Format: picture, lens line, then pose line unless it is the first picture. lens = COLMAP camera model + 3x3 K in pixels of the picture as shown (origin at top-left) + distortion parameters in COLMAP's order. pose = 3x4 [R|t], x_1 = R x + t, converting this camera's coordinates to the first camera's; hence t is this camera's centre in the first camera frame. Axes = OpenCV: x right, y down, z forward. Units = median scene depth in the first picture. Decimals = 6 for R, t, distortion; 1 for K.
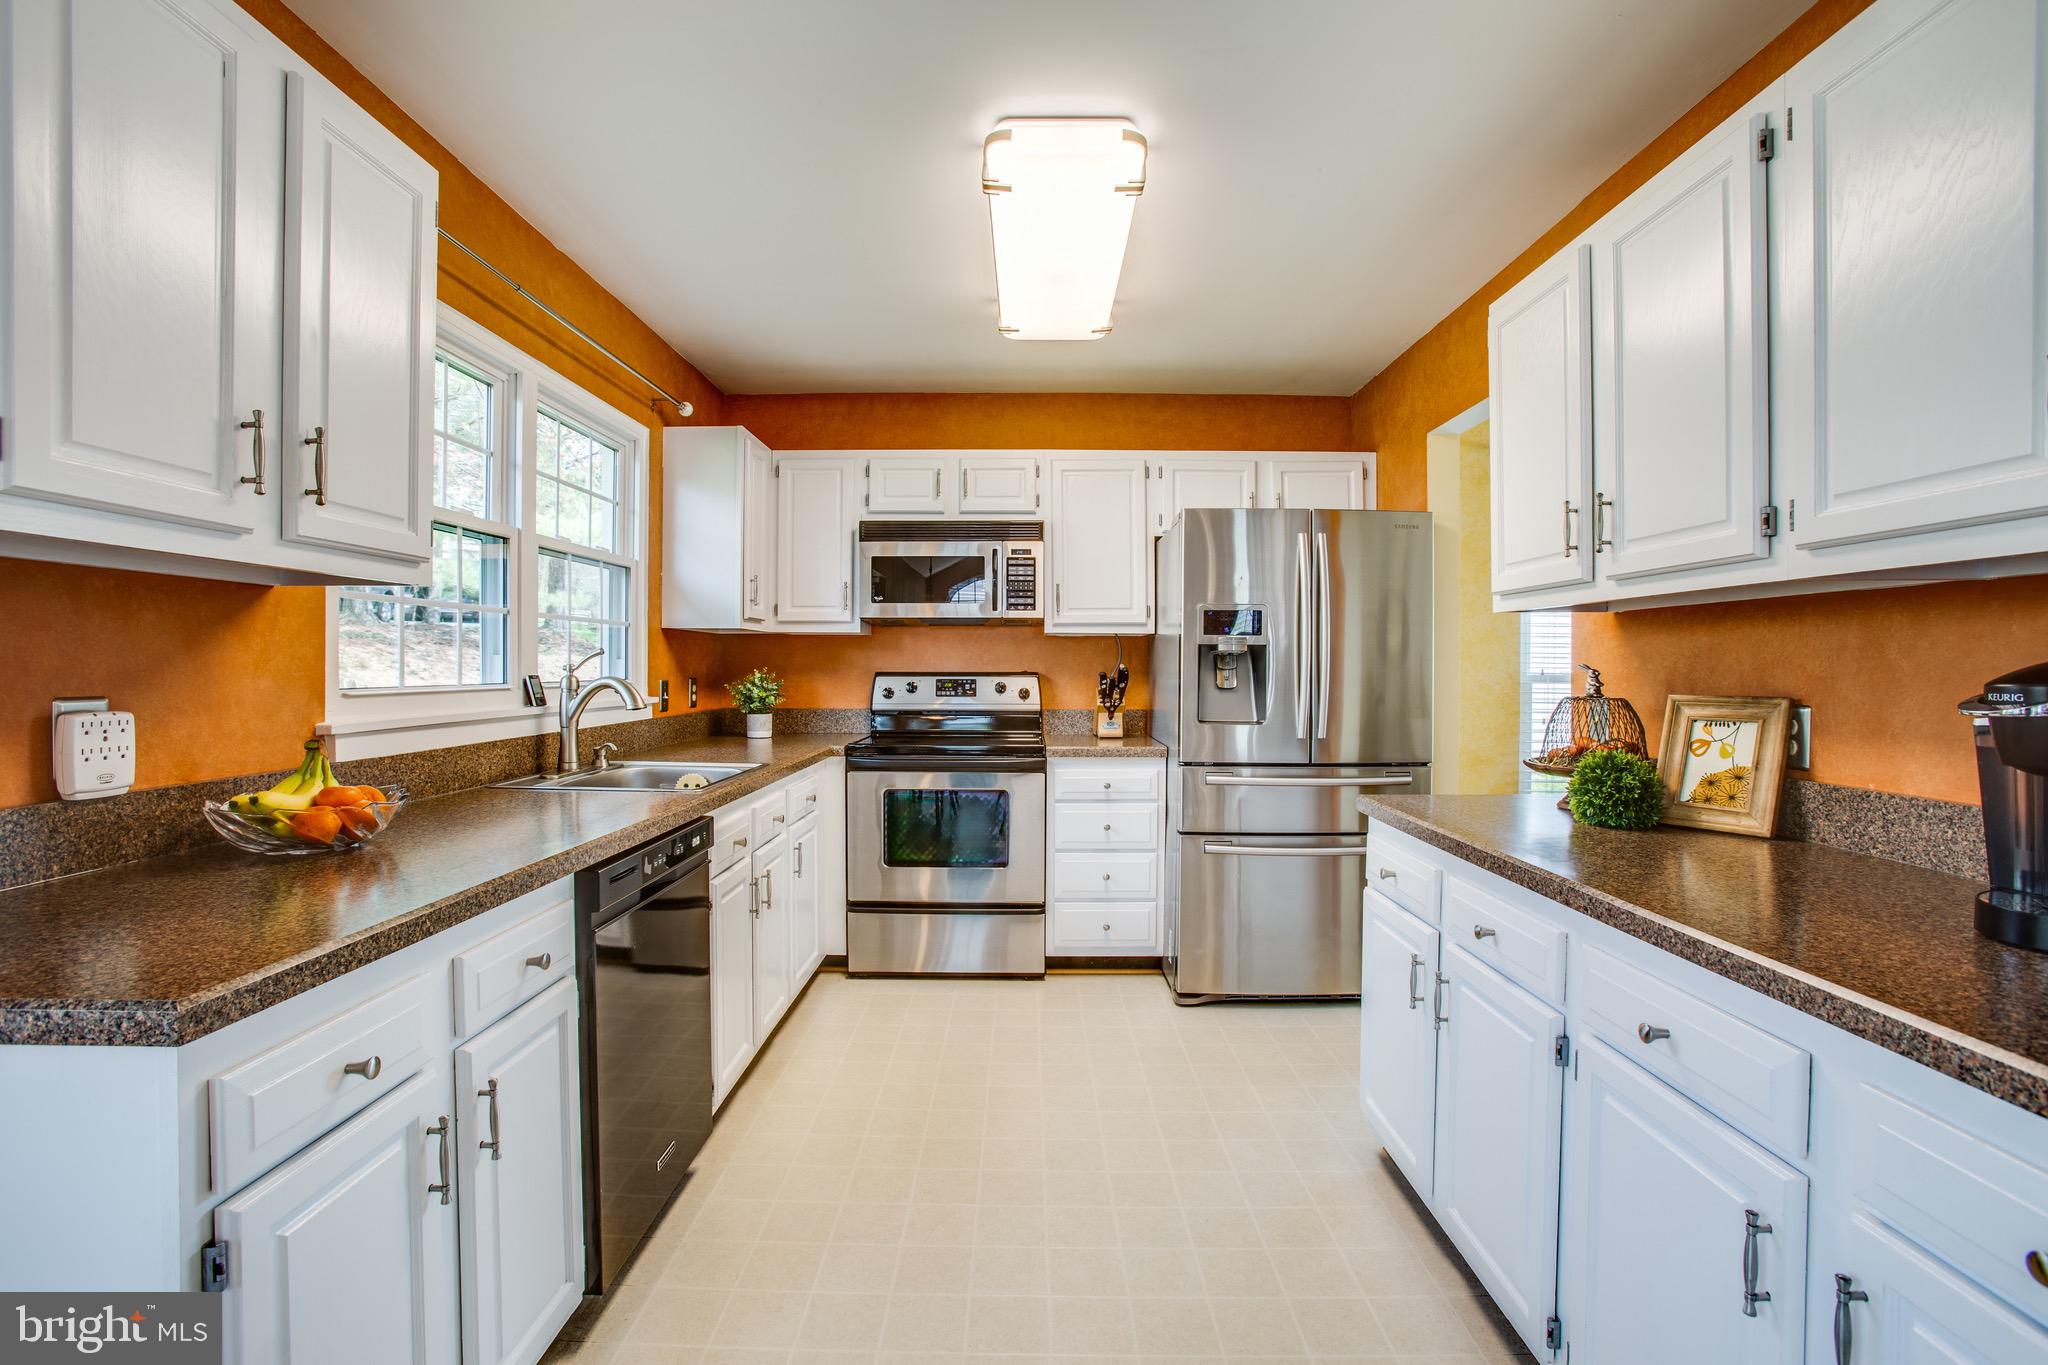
lens RADIAL K [[940.5, 0, 1015.9], [0, 940.5, 678.5], [0, 0, 1]] dist [-0.078660, 0.030931]
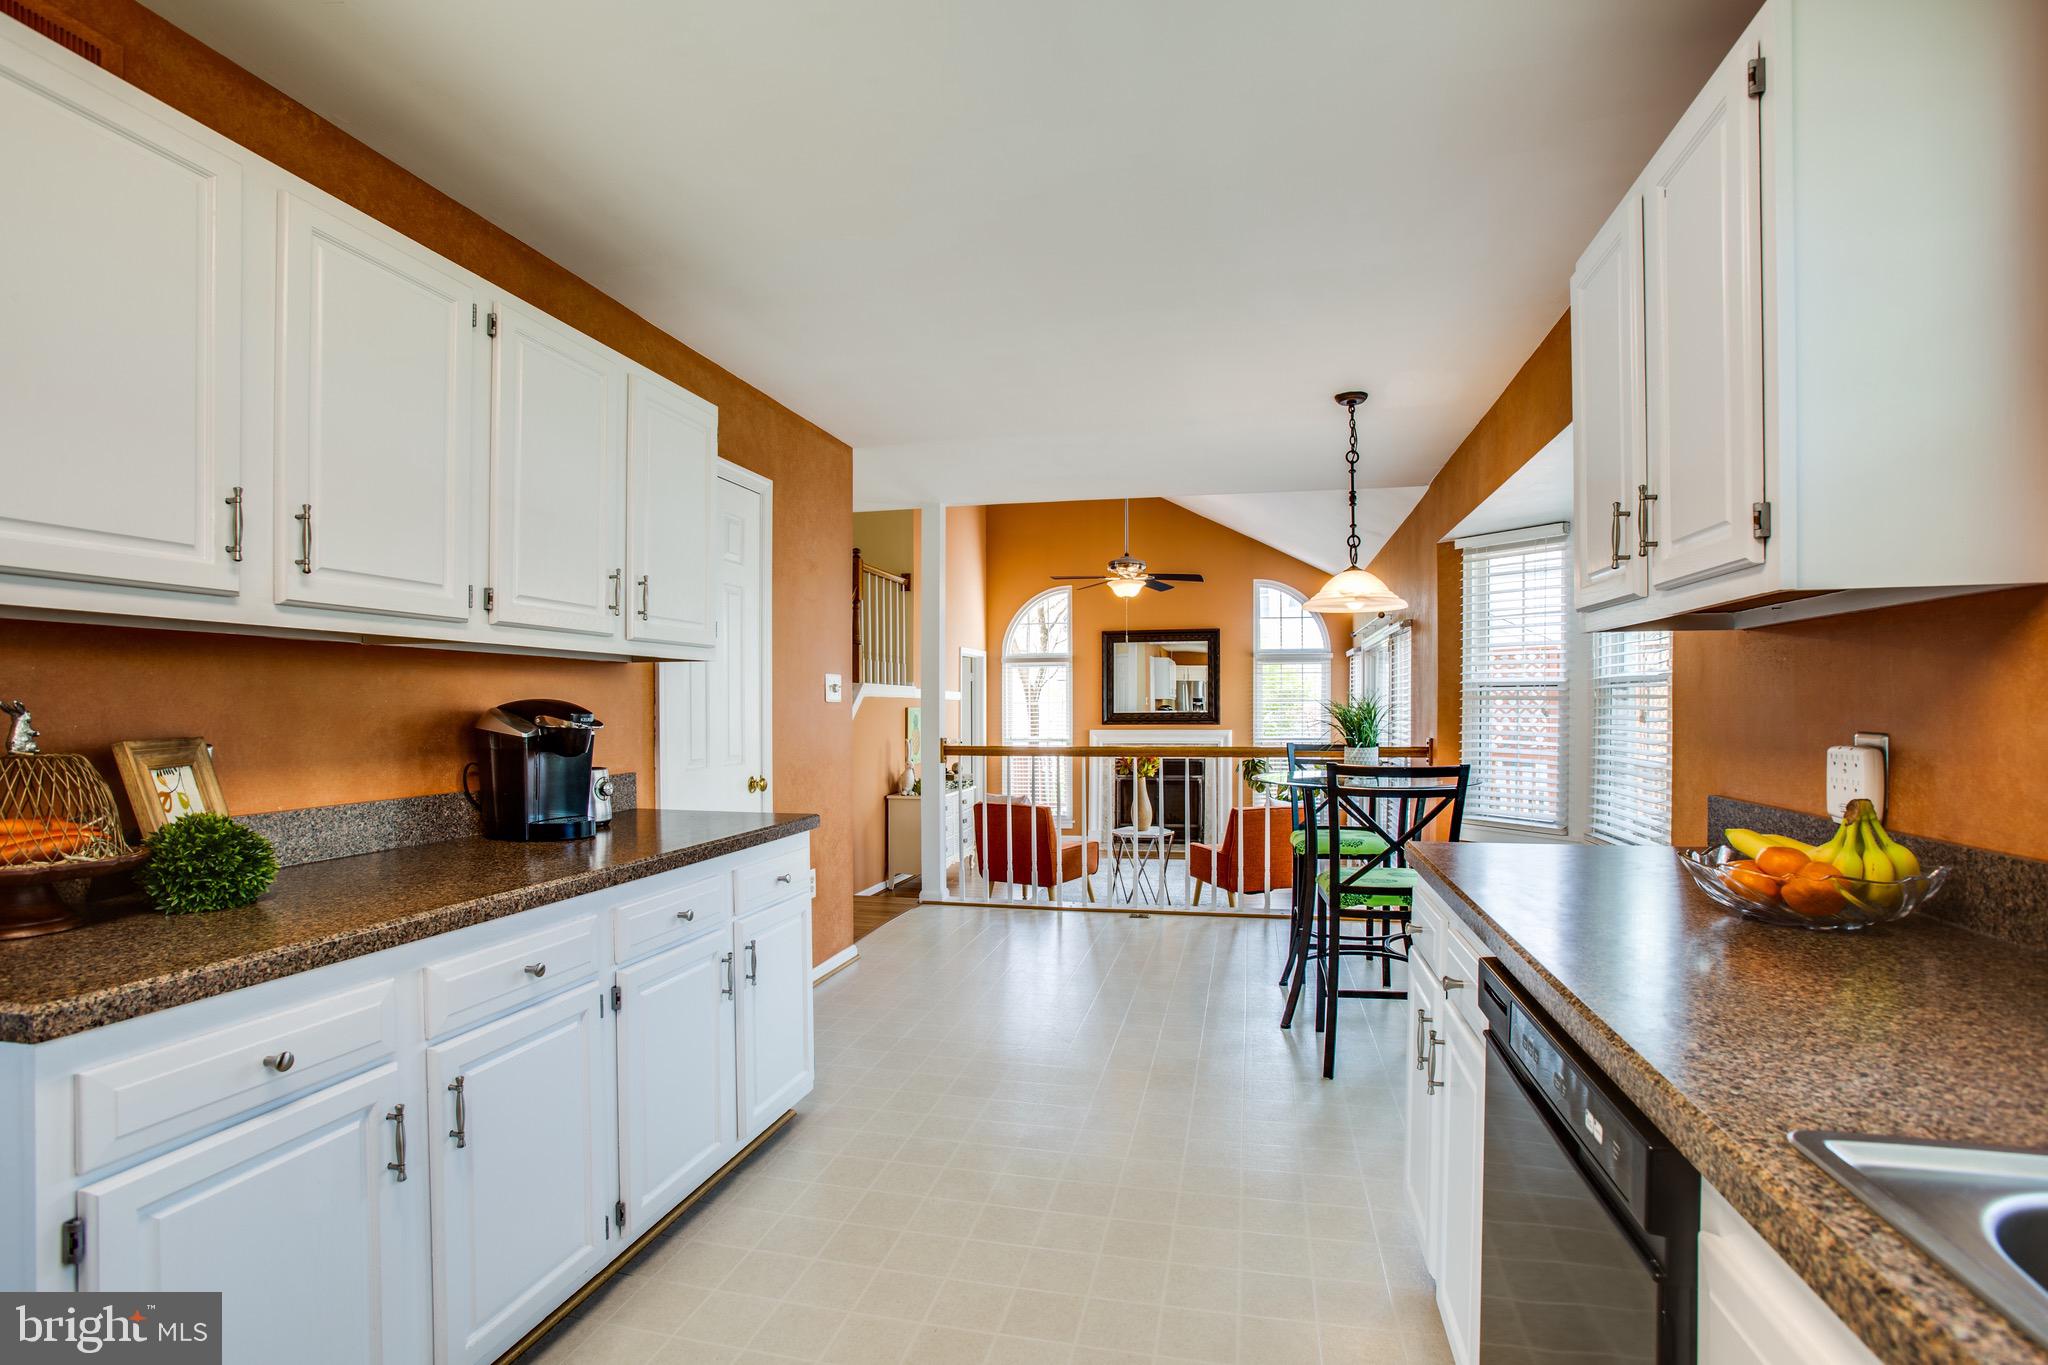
lens RADIAL K [[957.1, 0, 1022.4], [0, 957.1, 700.1], [0, 0, 1]] dist [-0.081694, 0.032397]
pose [[-0.979453, 0.000879, 0.201673, -0.097418], [0.002445, 0.999969, 0.007512, -0.011285], [-0.201660, 0.007851, -0.979424, 0.854658]]
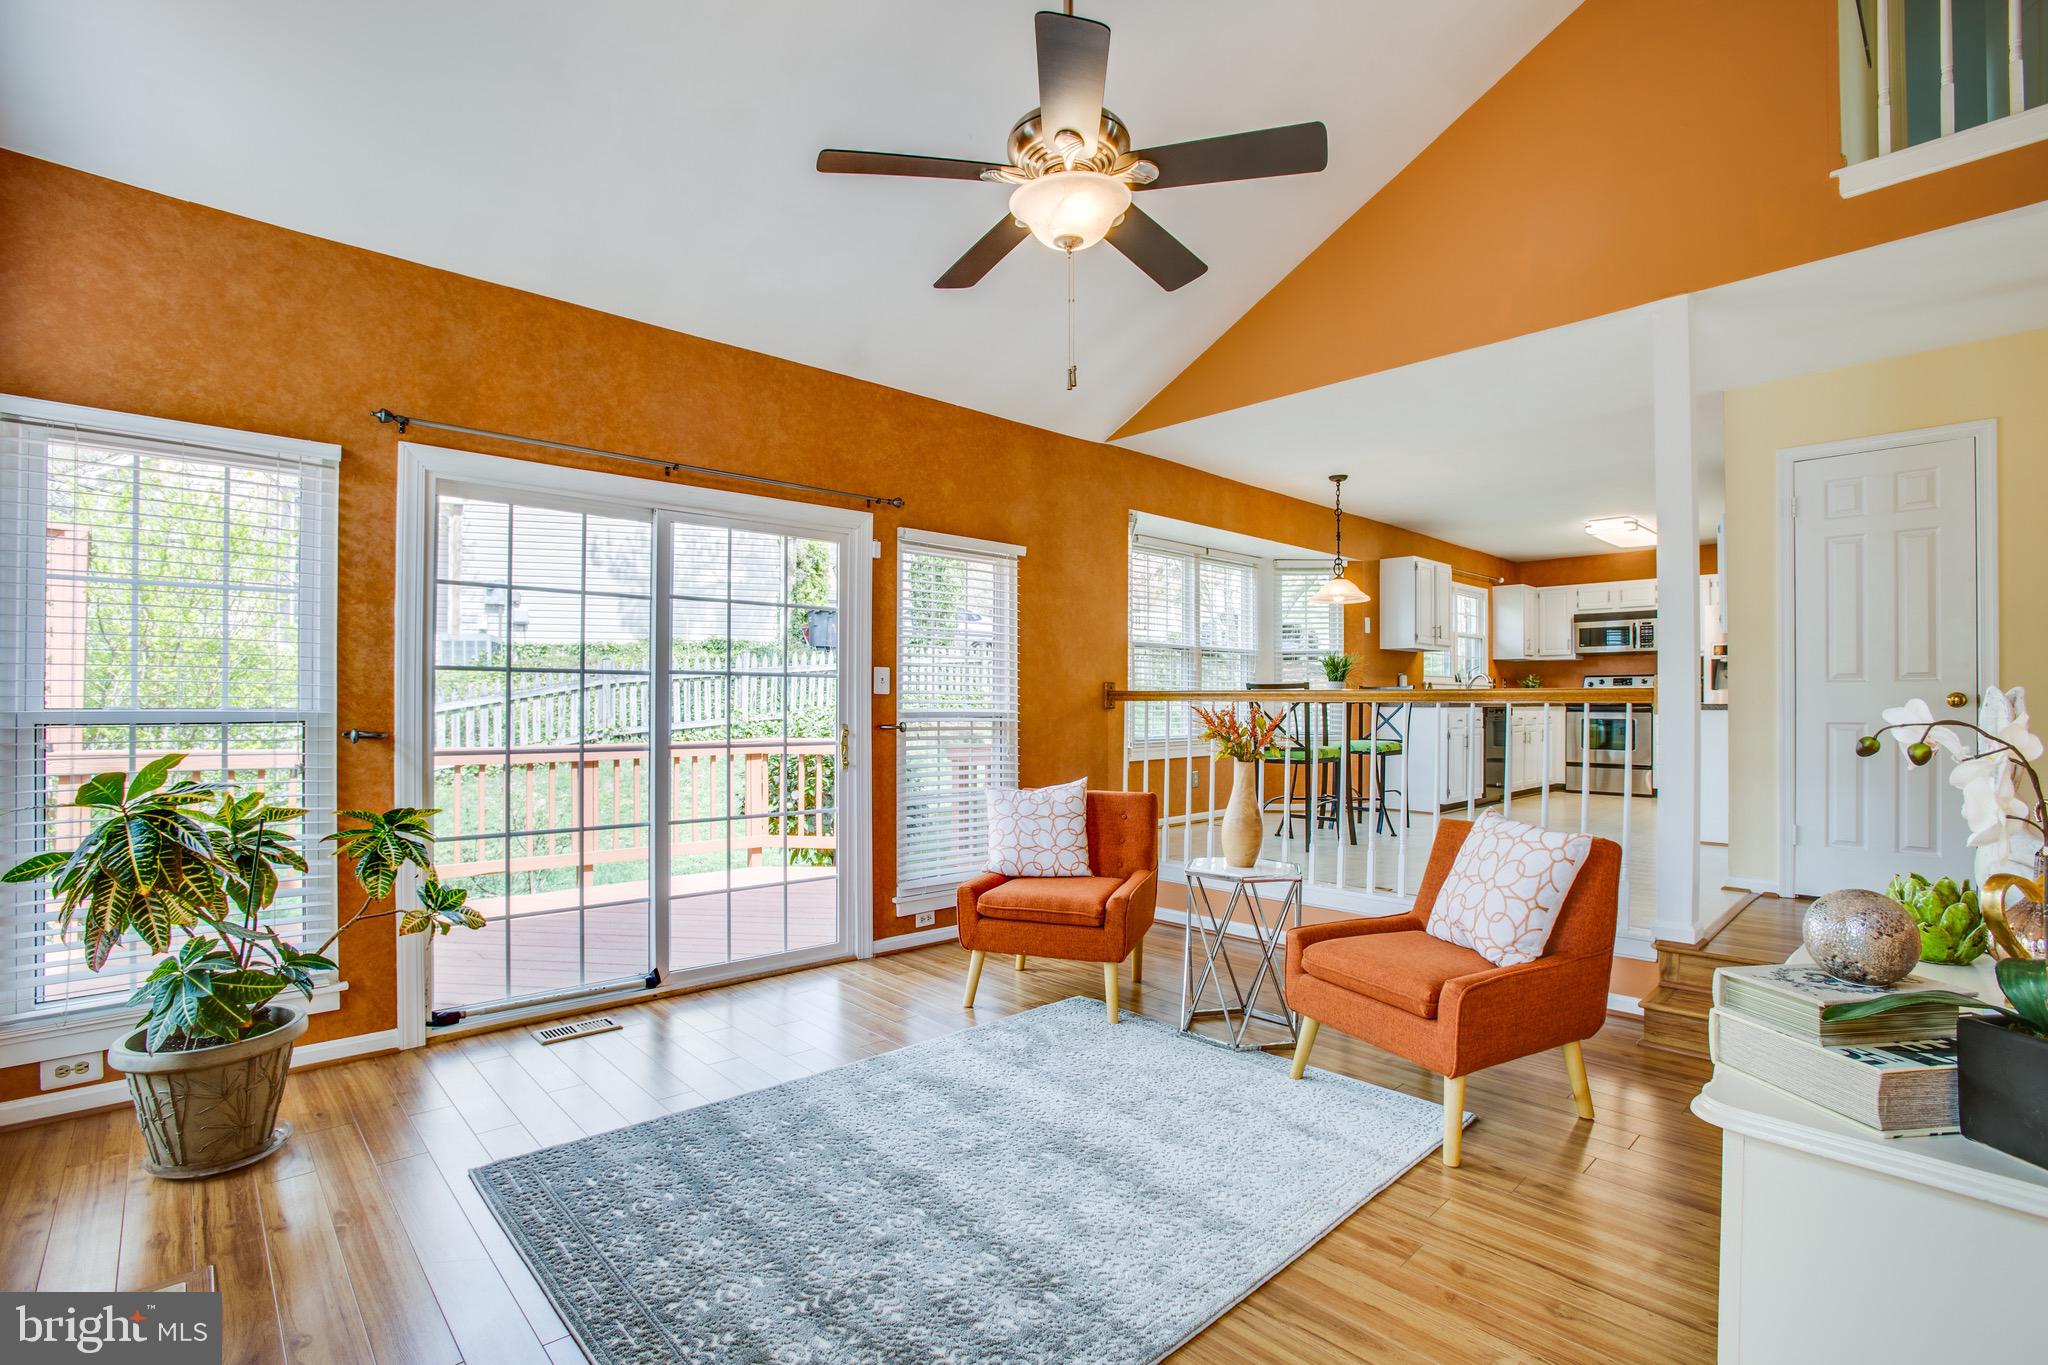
lens RADIAL K [[957.1, 0, 1022.4], [0, 957.1, 700.1], [0, 0, 1]] dist [-0.081694, 0.032397]
pose [[0.699181, -0.001024, -0.714944, 0.616314], [-0.009413, 0.999899, -0.010637, 0.106465], [0.714882, 0.014167, 0.699101, -1.888954]]
